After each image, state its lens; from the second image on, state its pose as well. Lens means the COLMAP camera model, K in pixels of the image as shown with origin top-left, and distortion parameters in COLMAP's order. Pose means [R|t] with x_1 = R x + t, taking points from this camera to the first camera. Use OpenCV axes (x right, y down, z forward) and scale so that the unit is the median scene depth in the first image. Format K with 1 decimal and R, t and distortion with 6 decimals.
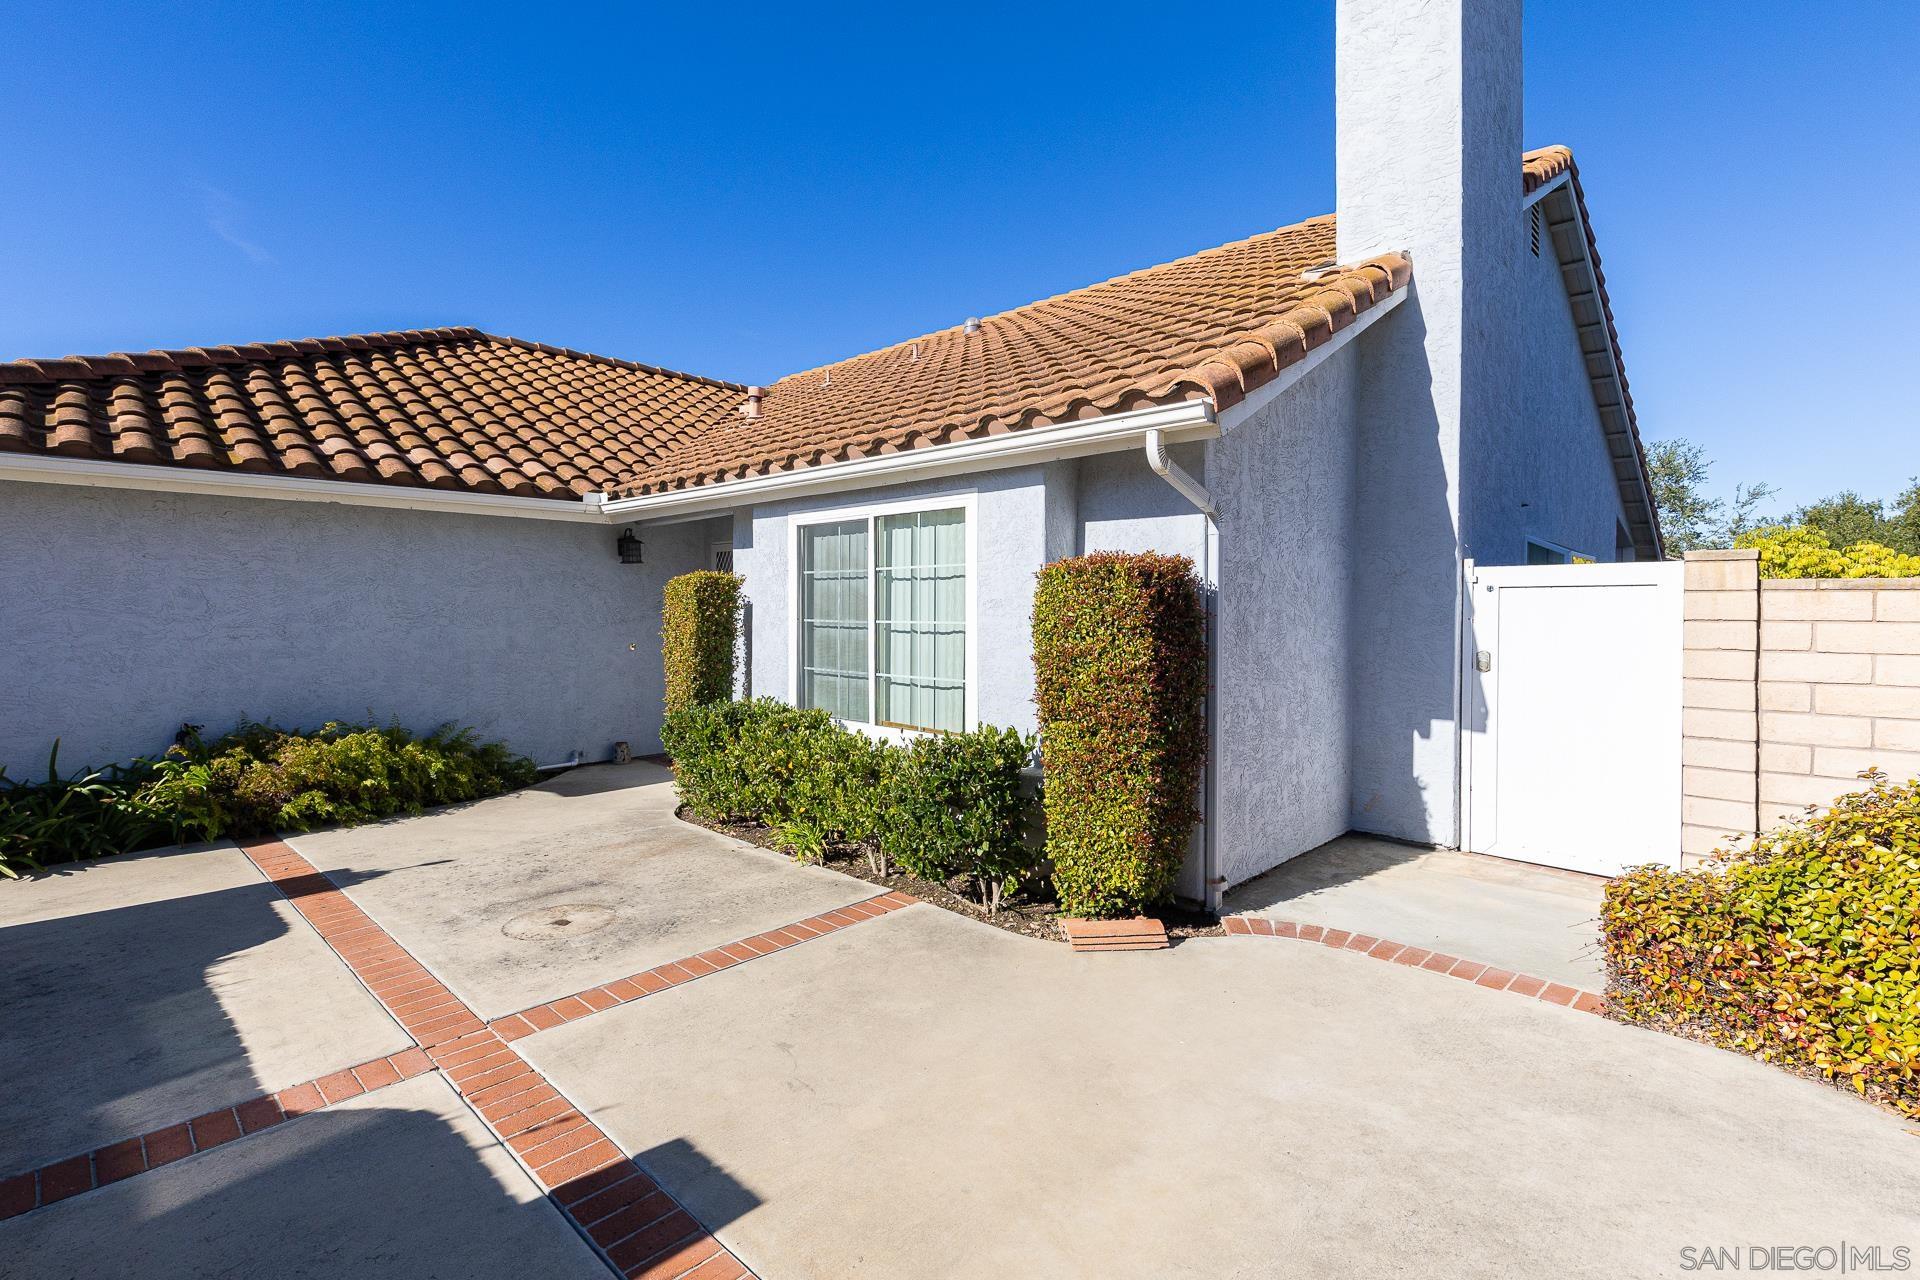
lens RADIAL K [[902.9, 0, 949.4], [0, 902.9, 605.5], [0, 0, 1]] dist [0.003678, -0.001417]
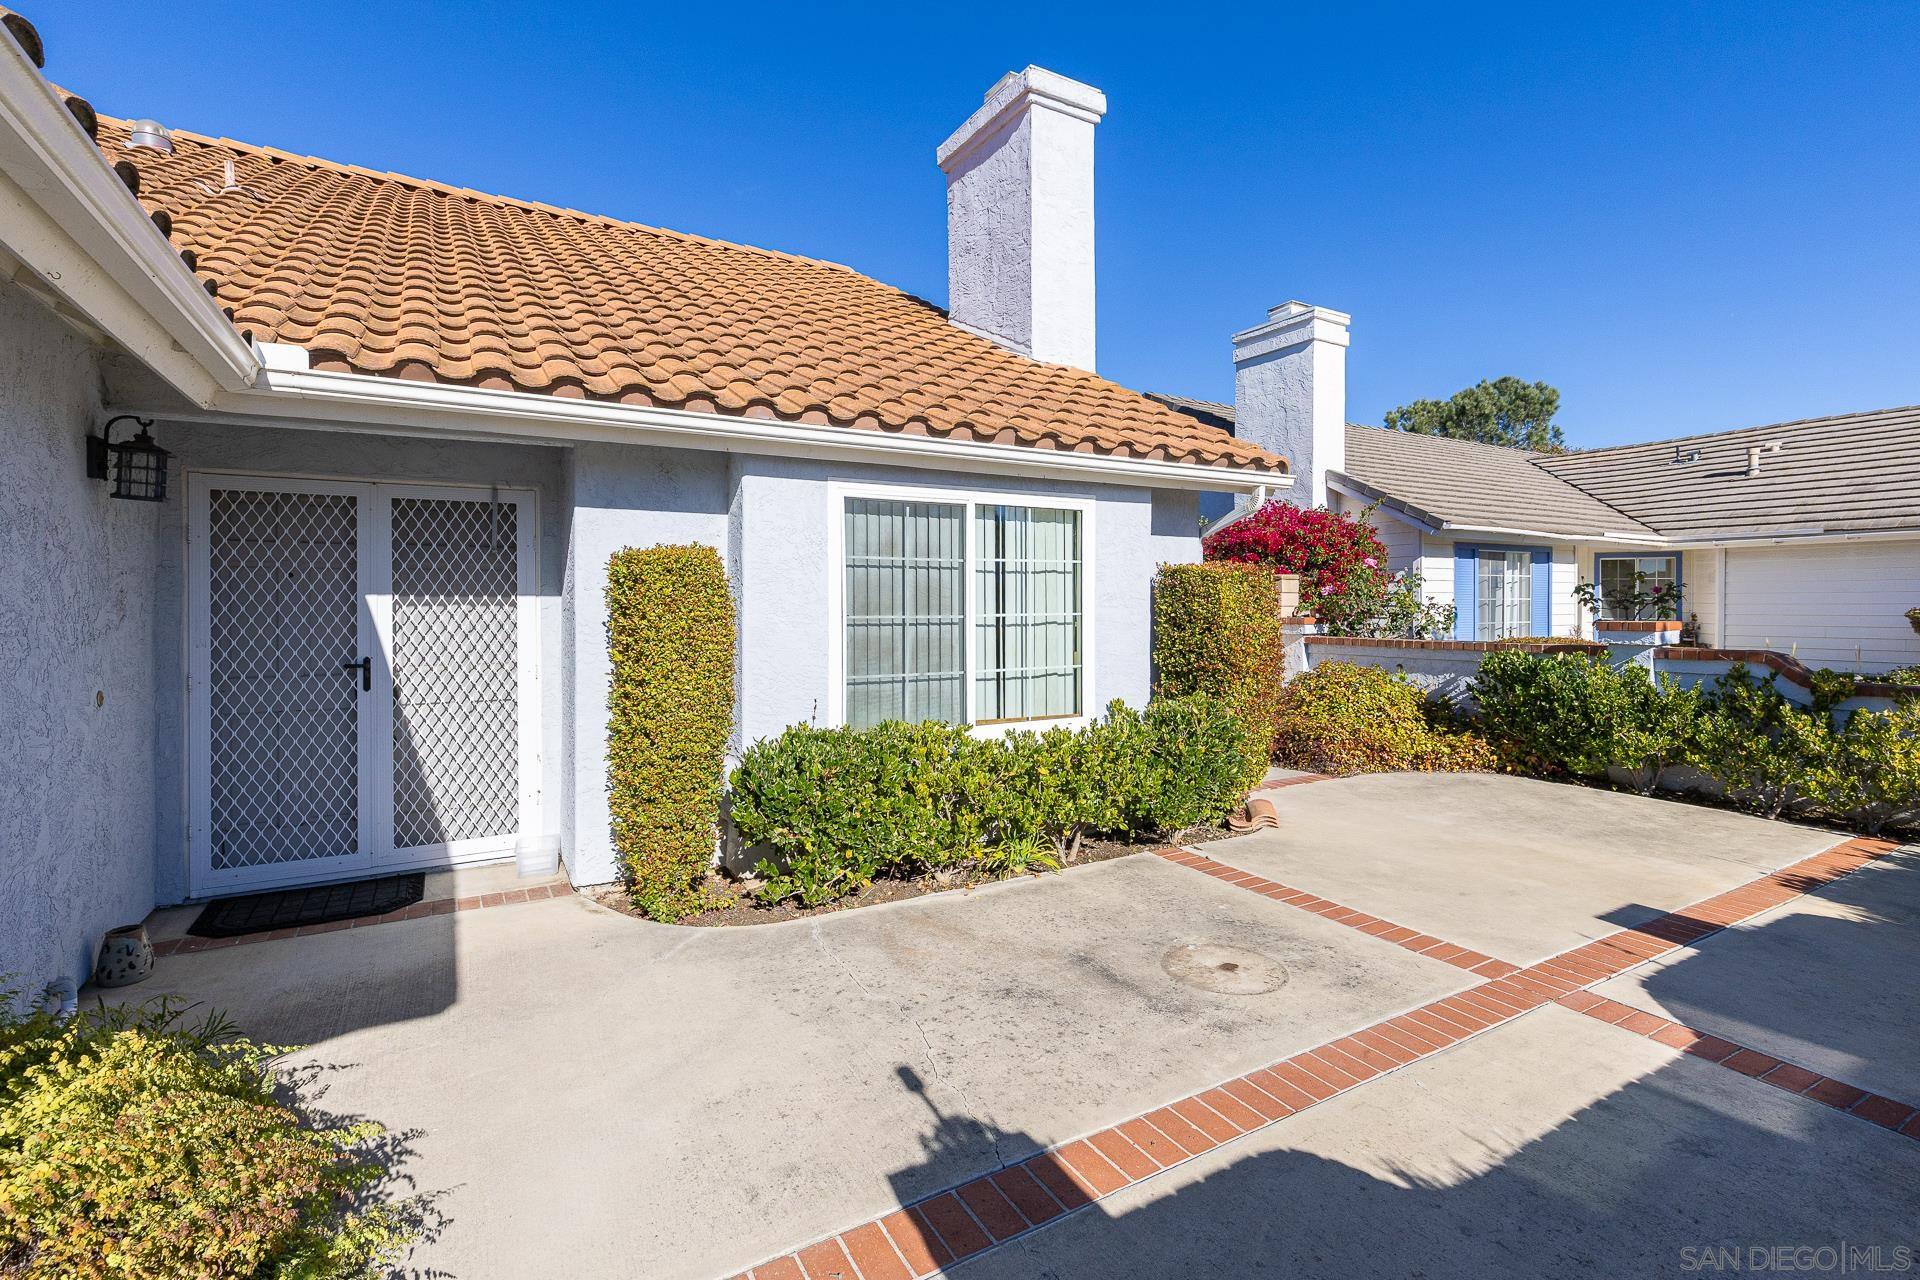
lens RADIAL K [[902.9, 0, 969.5], [0, 902.9, 602.6], [0, 0, 1]] dist [0.003678, -0.001417]
pose [[0.249991, -0.000834, 0.968248, -1.252897], [0.002801, 0.999996, 0.000138, 0.004682], [-0.968244, 0.002678, 0.249992, 0.971372]]
